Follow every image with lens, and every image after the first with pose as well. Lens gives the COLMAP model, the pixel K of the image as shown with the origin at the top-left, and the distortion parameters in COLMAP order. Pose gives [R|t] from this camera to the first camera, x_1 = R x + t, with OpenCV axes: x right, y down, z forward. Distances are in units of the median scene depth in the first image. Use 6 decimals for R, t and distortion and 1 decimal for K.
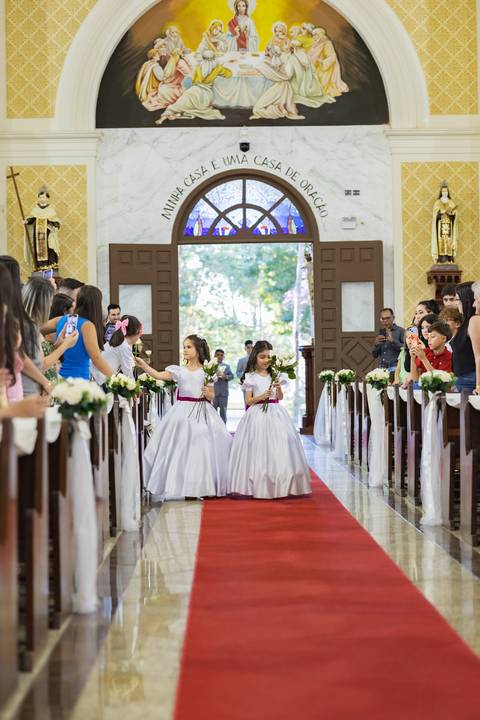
lens RADIAL K [[2219.3, 0, 276.3], [0, 2219.3, 361.0], [0, 0, 1]] dist [-0.073540, 0.571140]
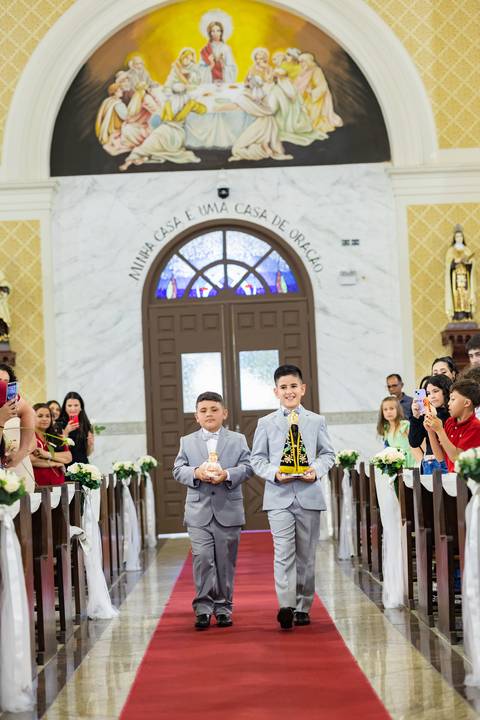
lens RADIAL K [[2219.3, 0, 276.3], [0, 2219.3, 361.0], [0, 0, 1]] dist [-0.073540, 0.571140]
pose [[0.999542, -0.030199, -0.002066, 0.005891], [0.030102, 0.998868, -0.036836, 0.000552], [0.003176, 0.036757, 0.999319, 0.144836]]
